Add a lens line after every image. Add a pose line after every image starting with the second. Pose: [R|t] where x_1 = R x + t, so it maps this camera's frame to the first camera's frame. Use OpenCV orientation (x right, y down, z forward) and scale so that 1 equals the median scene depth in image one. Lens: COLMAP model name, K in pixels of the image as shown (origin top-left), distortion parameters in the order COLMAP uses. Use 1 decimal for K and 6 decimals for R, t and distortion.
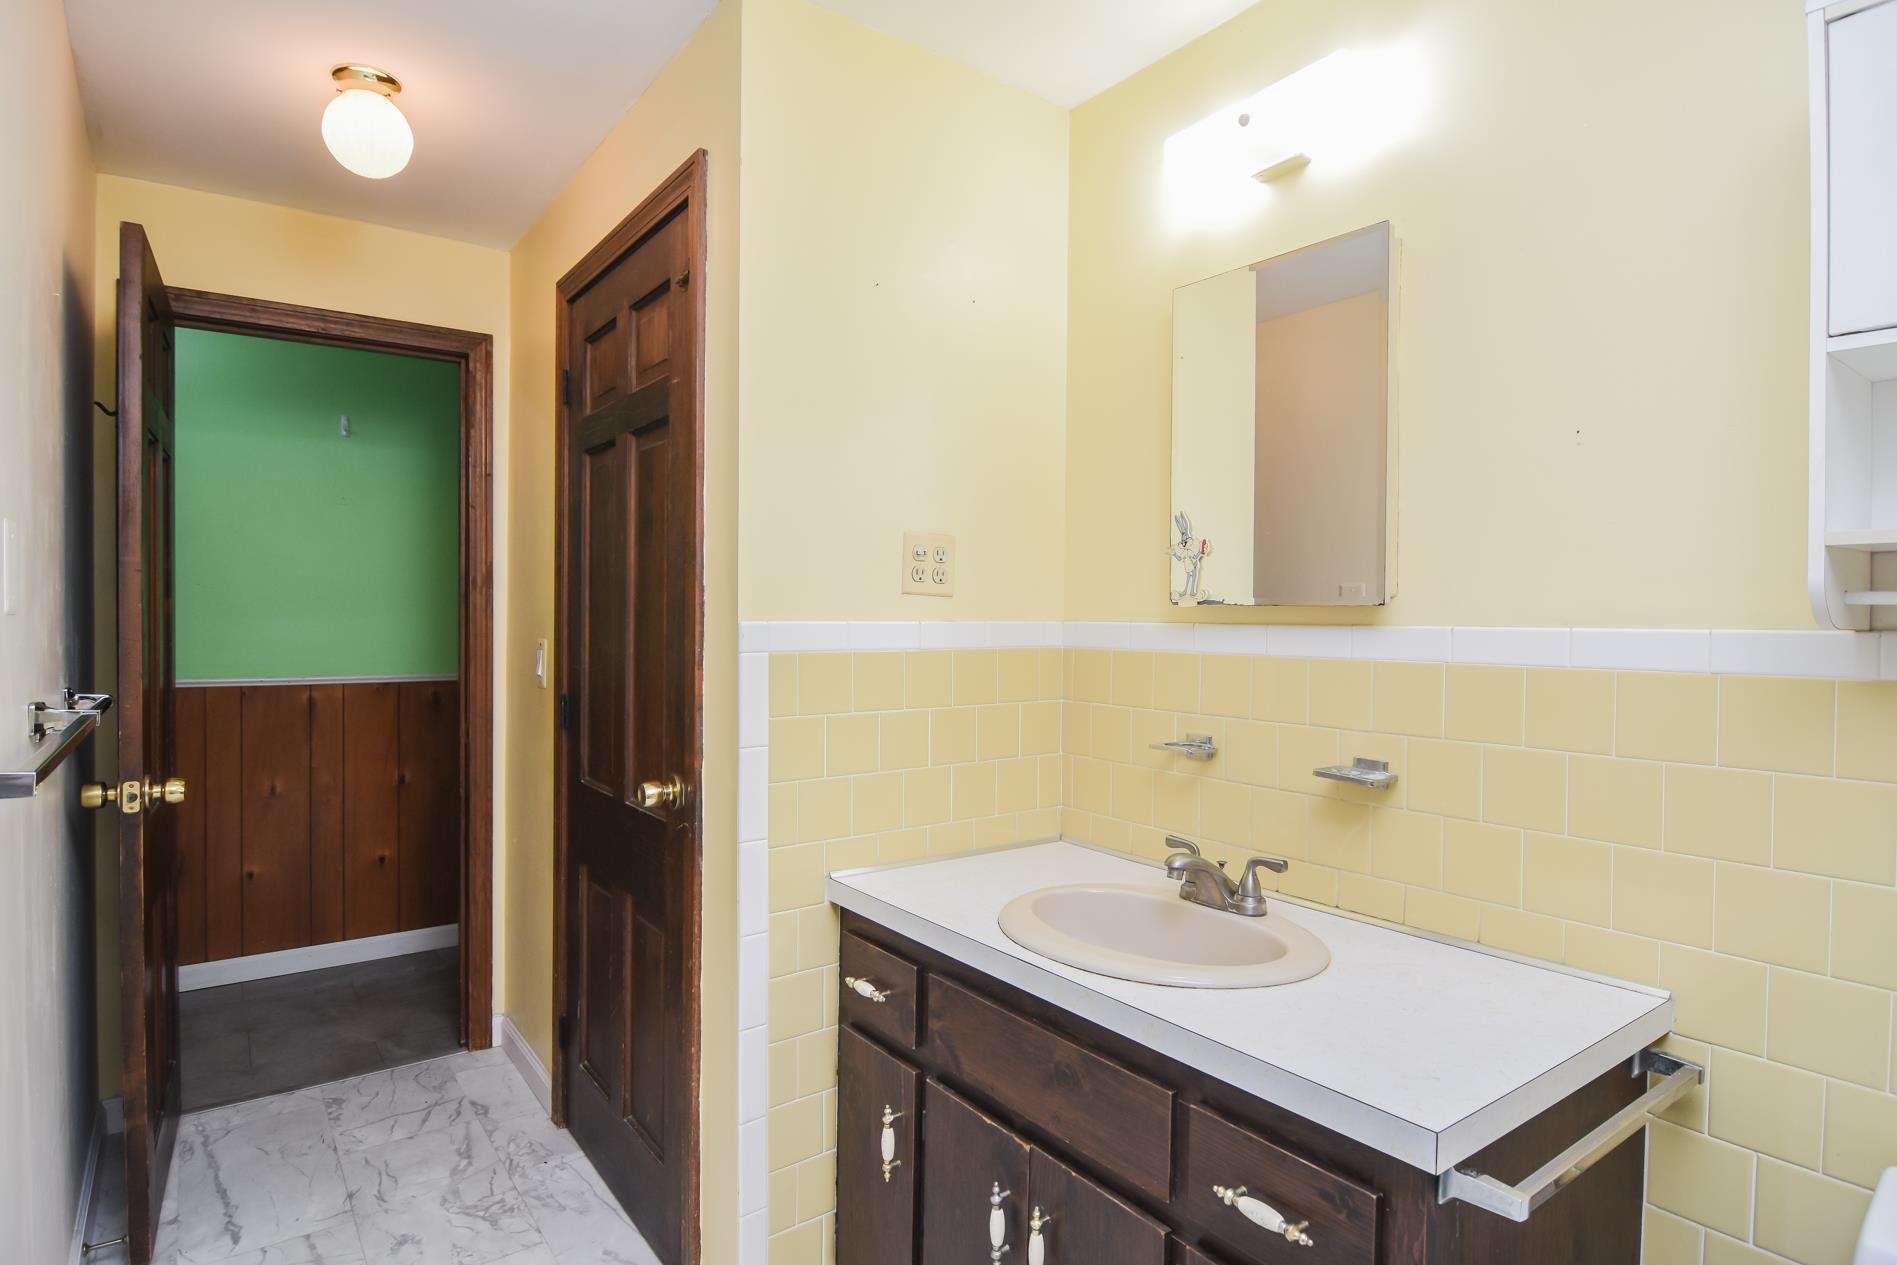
lens RADIAL K [[1009.5, 0, 948.1], [0, 1009.5, 627.8], [0, 0, 1]] dist [-0.011890, -0.006326]
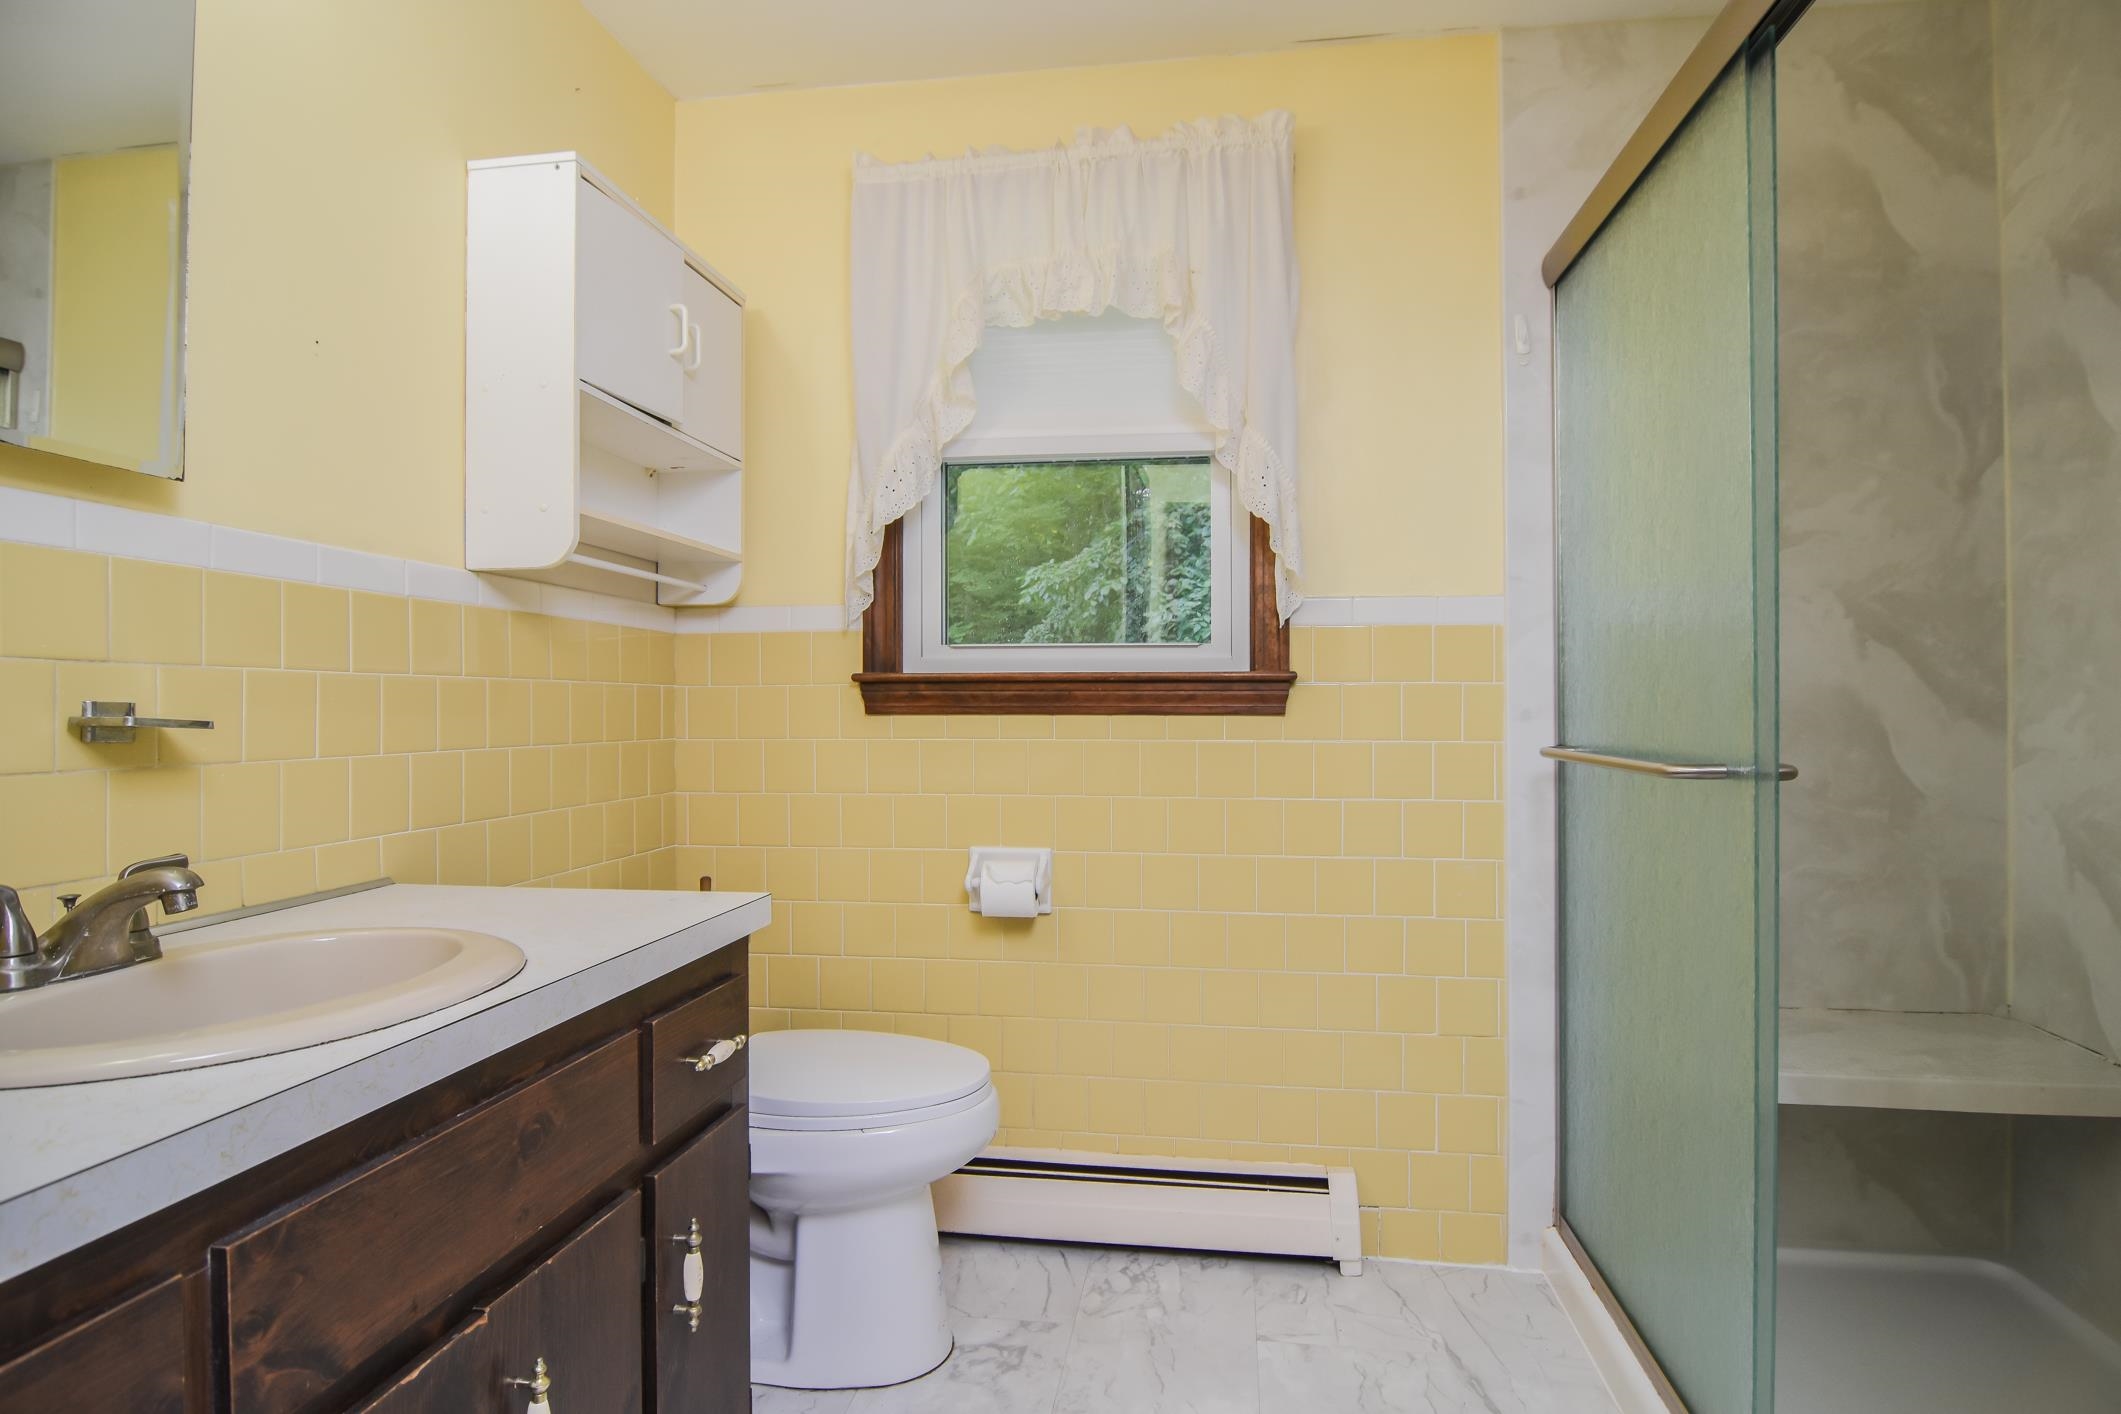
lens RADIAL K [[1128.7, 0, 1060.0], [0, 1128.7, 701.7], [0, 0, 1]] dist [-0.011890, -0.006326]
pose [[-0.706122, -0.003937, 0.708079, -0.653725], [0.001263, 0.999976, 0.006819, 0.146163], [-0.708089, 0.005709, -0.706100, 1.257613]]
